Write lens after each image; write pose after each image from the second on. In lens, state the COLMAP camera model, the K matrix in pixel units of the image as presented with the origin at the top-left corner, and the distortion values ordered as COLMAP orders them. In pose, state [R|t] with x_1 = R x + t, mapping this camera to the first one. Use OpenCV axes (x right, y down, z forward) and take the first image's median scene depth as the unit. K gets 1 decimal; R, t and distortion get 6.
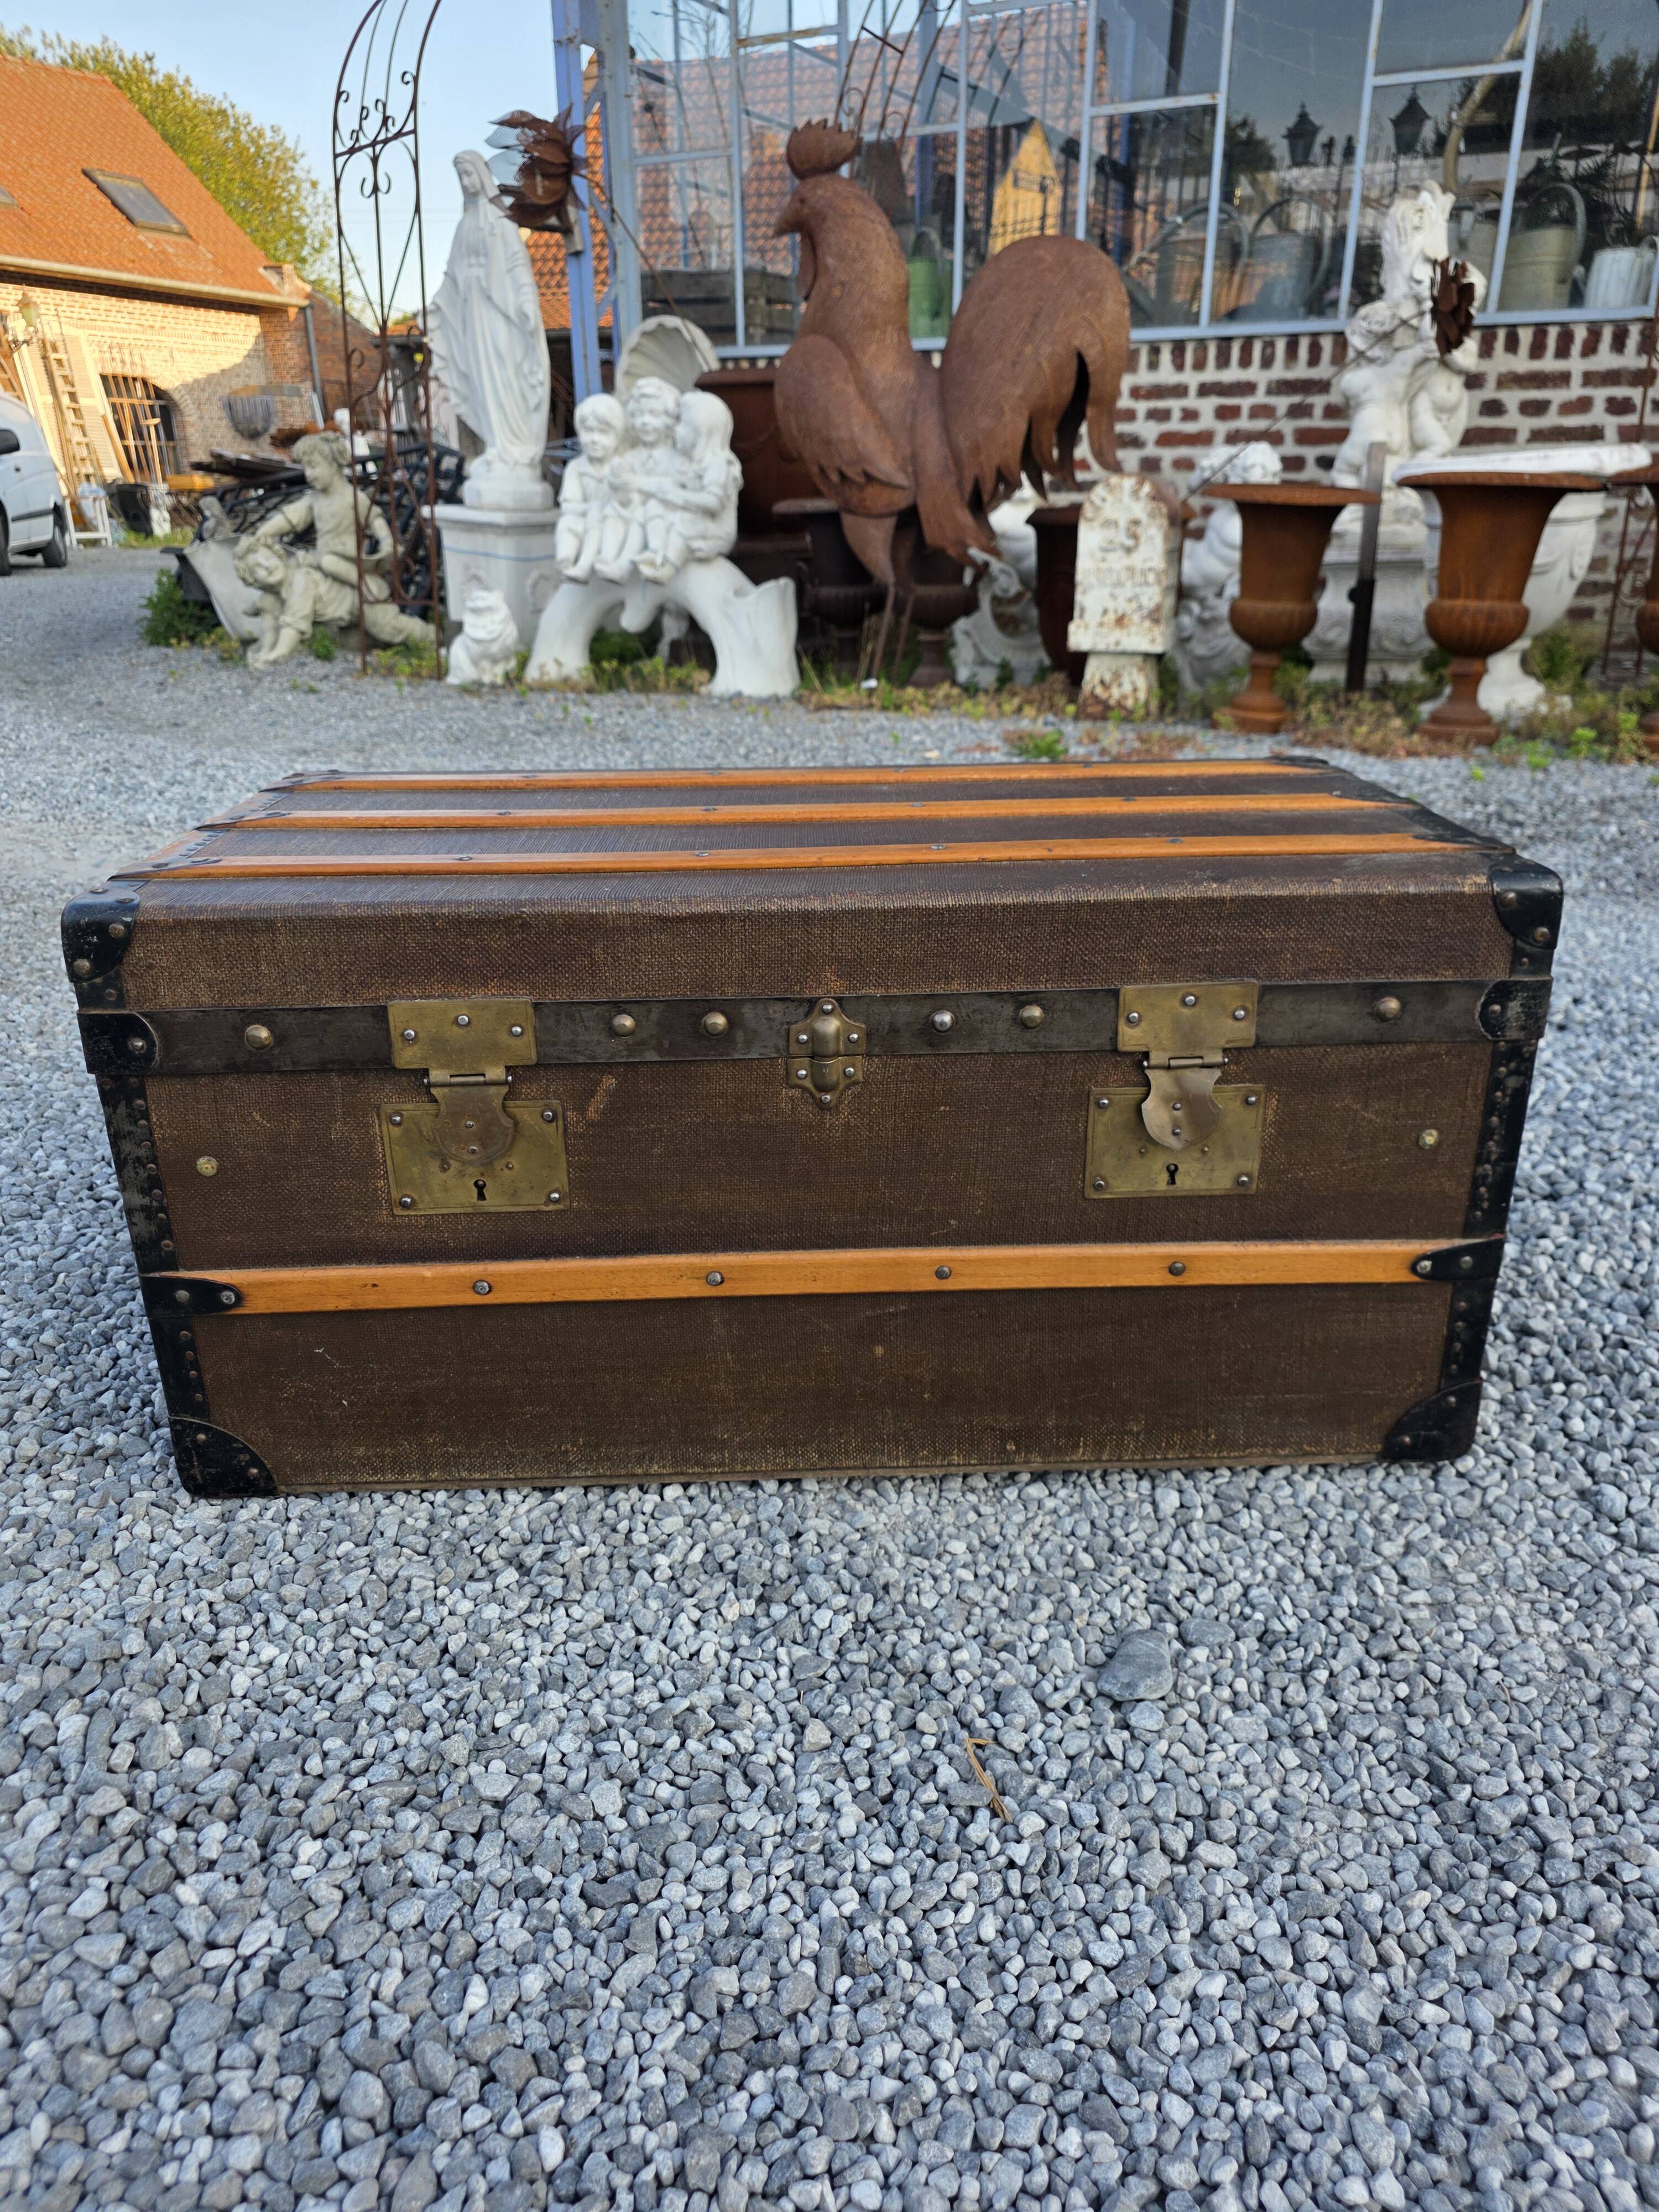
lens RADIAL K [[1512.4, 0, 849.6], [0, 1512.4, 1102.3], [0, 0, 1]] dist [0.029796, -0.022092]
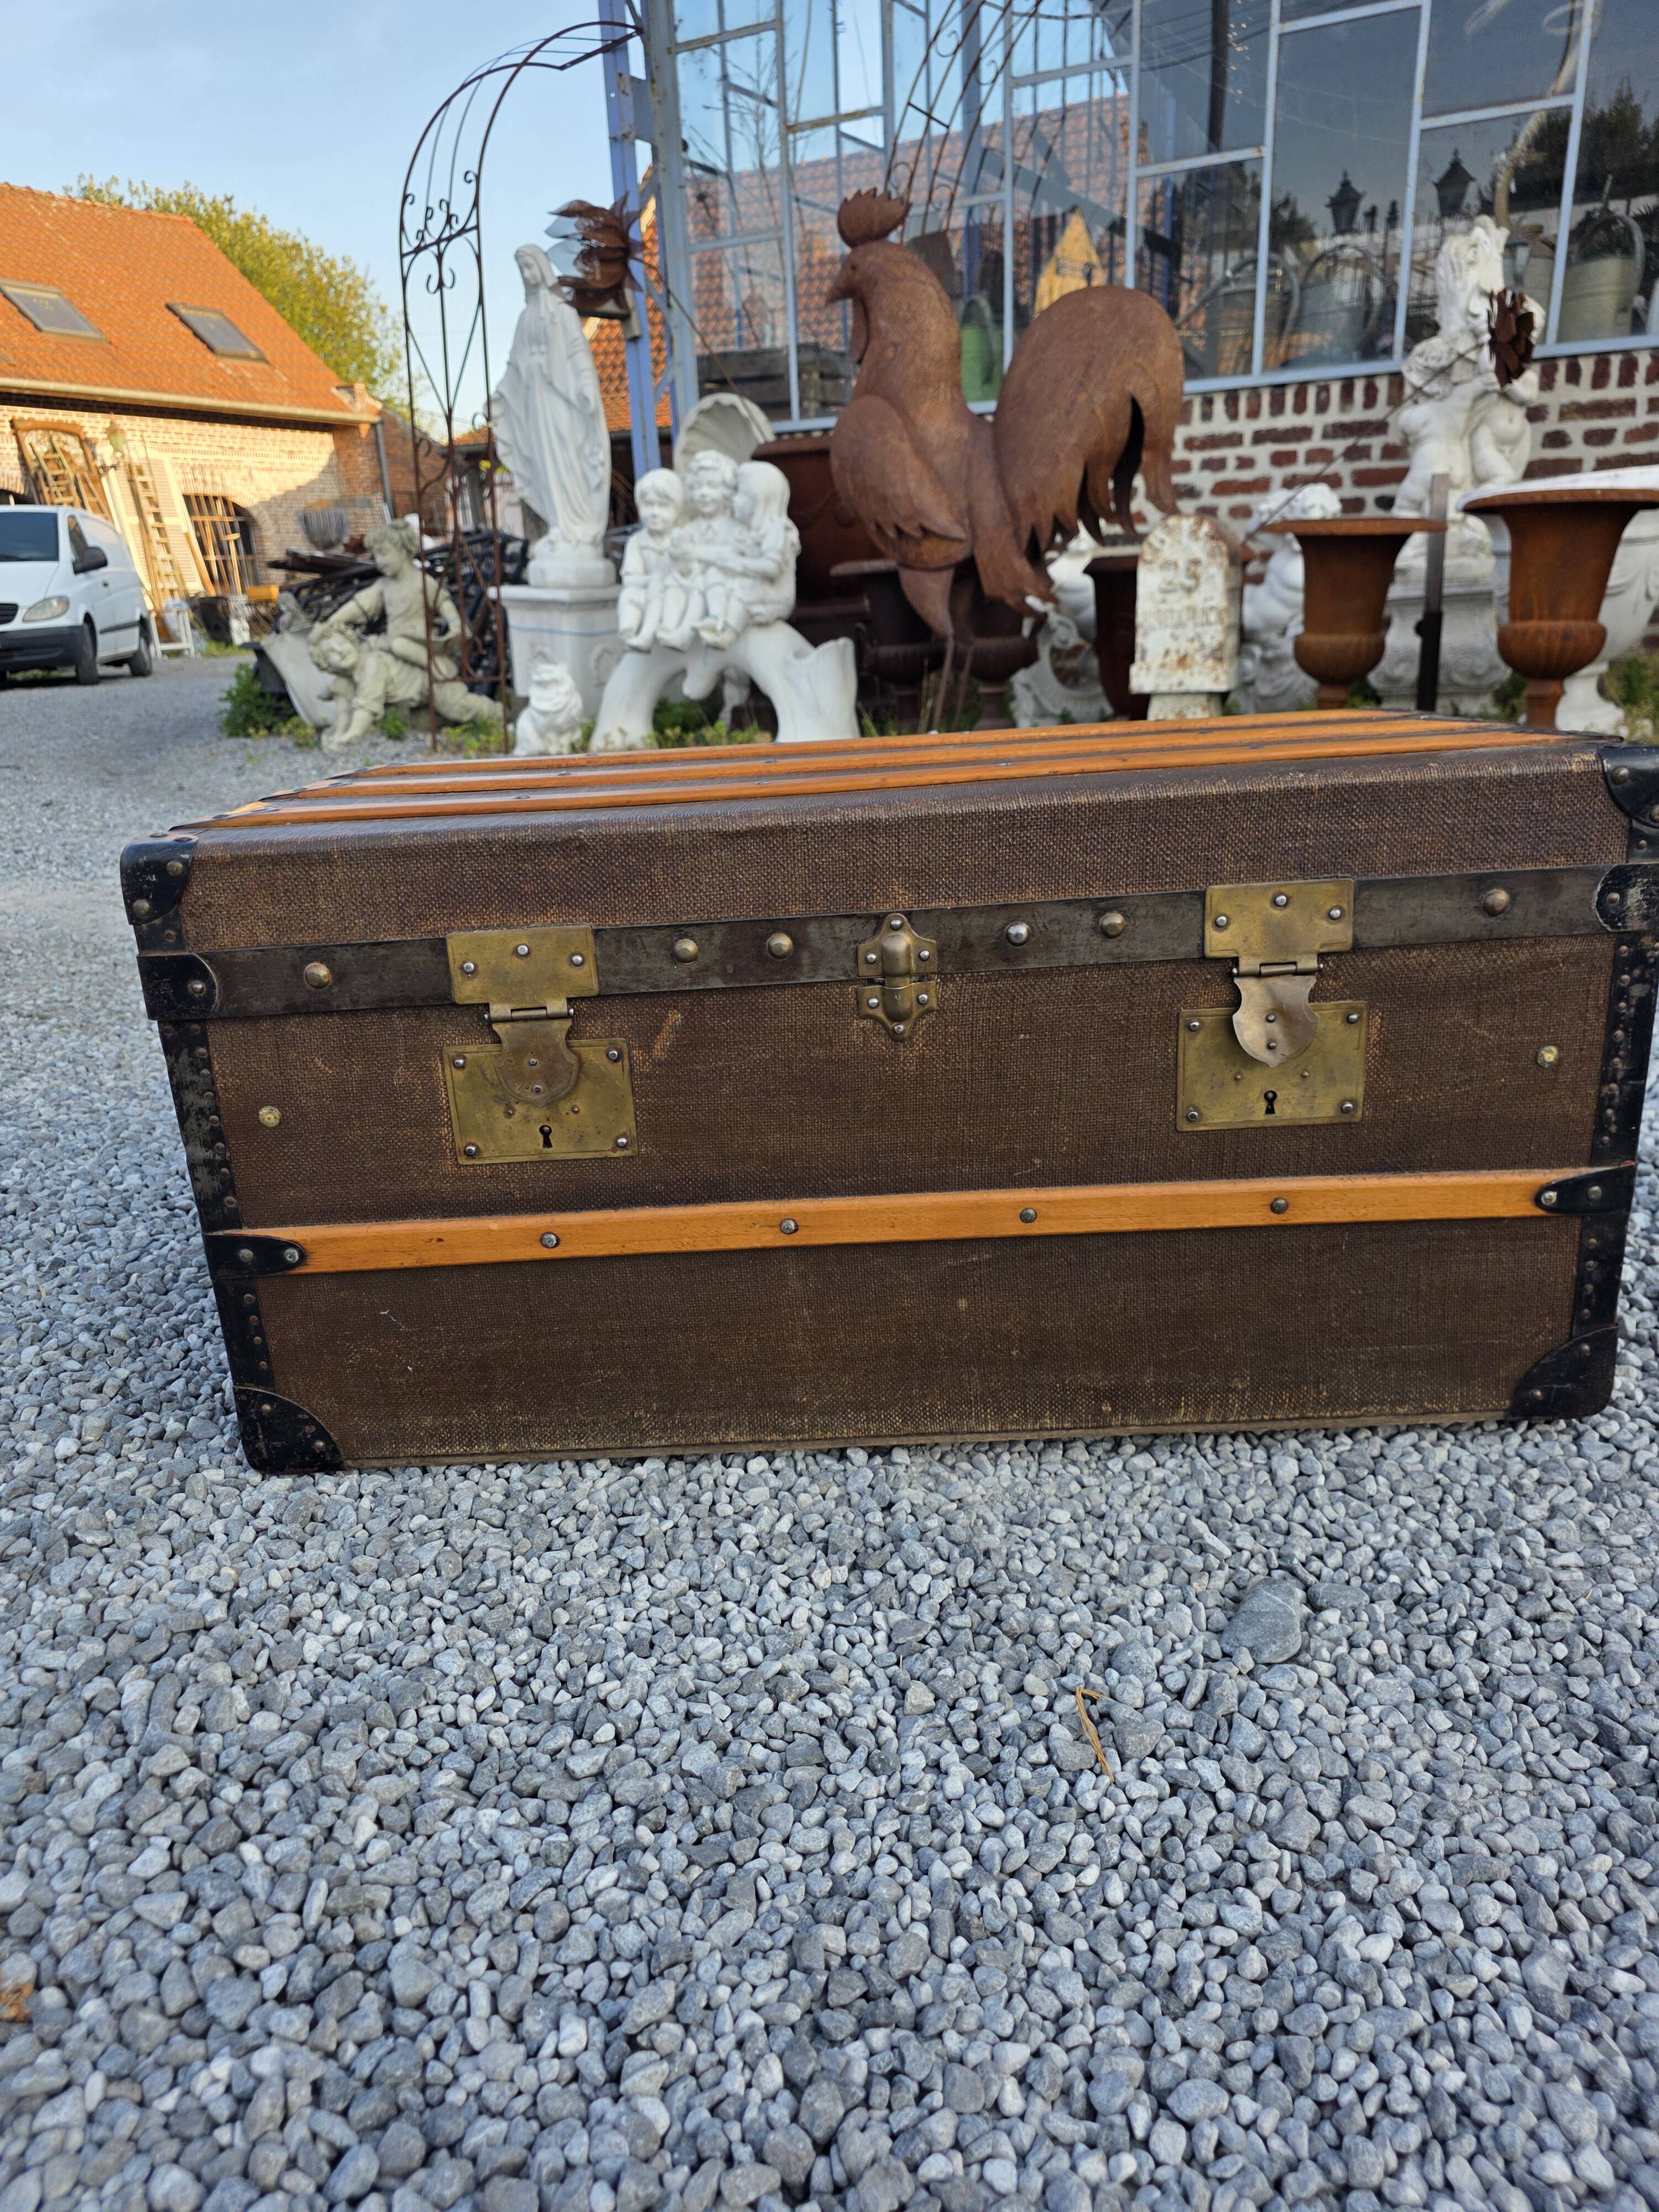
lens RADIAL K [[1512.4, 0, 841.7], [0, 1512.4, 1115.7], [0, 0, 1]] dist [0.029796, -0.022092]
pose [[0.998485, -0.024276, -0.049374, -0.011813], [0.022029, 0.998719, -0.045559, 0.085658], [0.050417, 0.044402, 0.997741, 0.047548]]
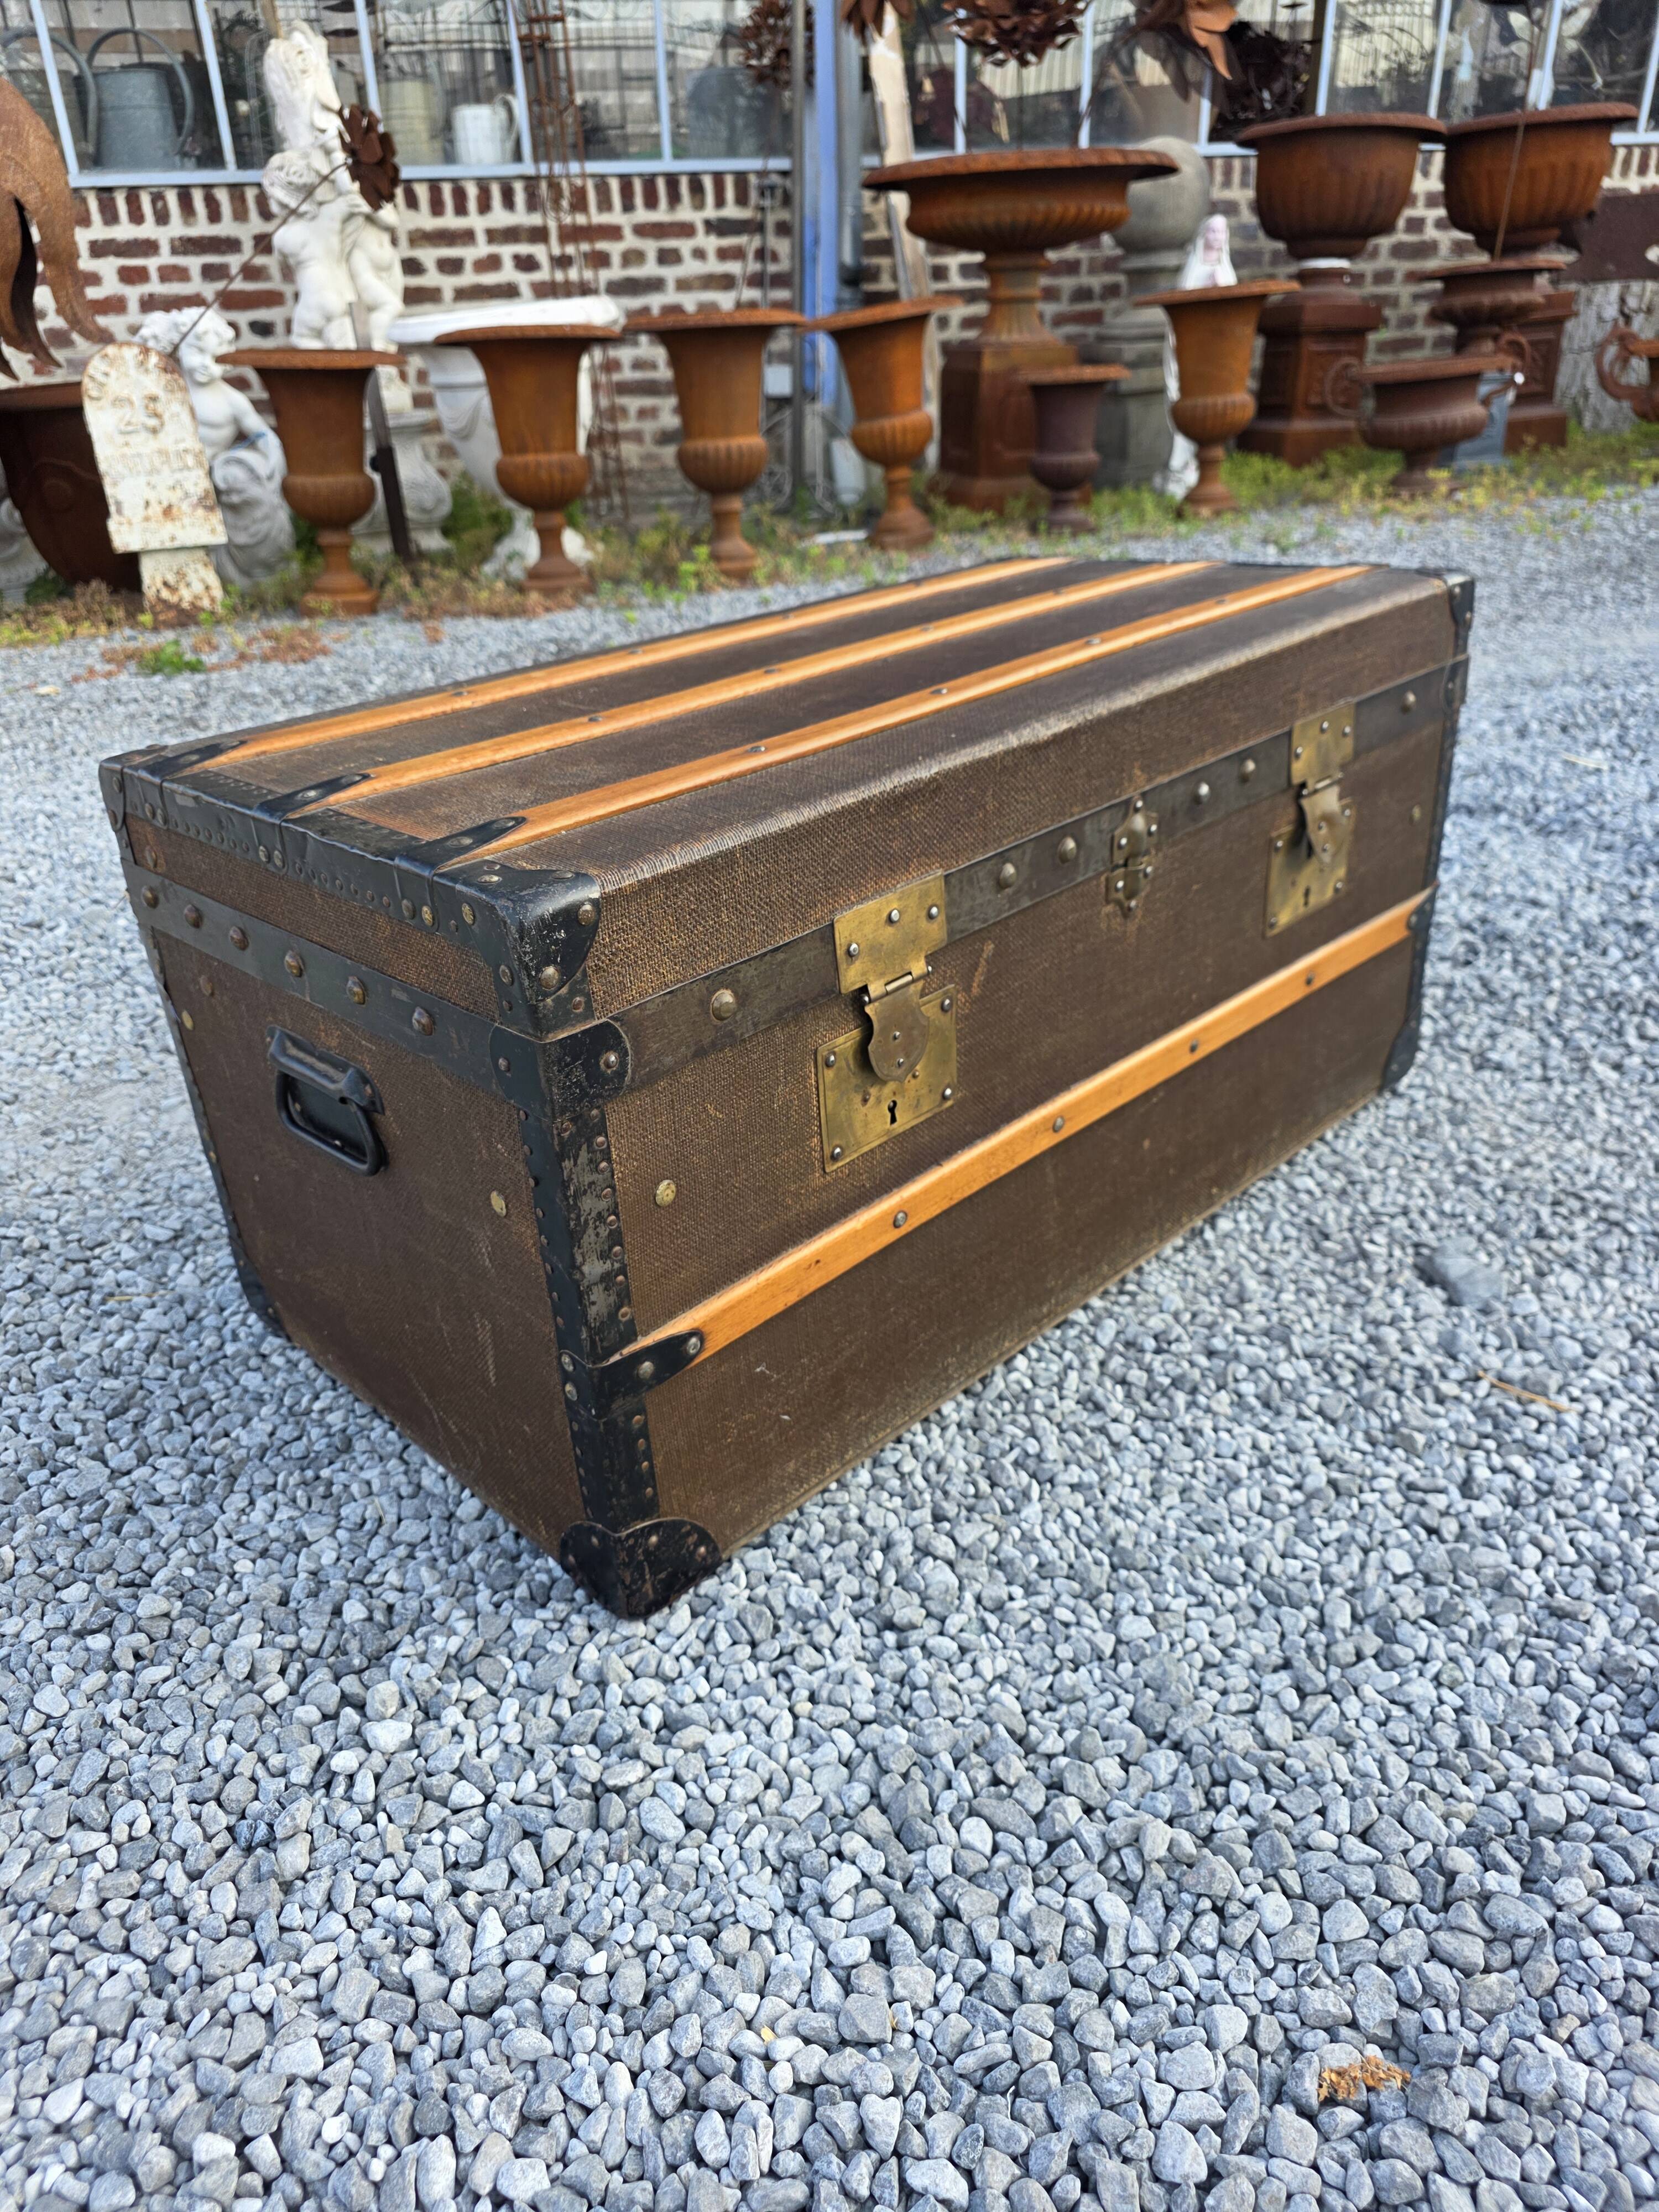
lens RADIAL K [[1512.4, 0, 821.5], [0, 1512.4, 1104.6], [0, 0, 1]] dist [0.029796, -0.022092]
pose [[0.741327, -0.335603, 0.581210, -0.745297], [0.296580, 0.940668, 0.164876, -0.099197], [-0.602058, 0.050148, 0.796876, 0.305687]]
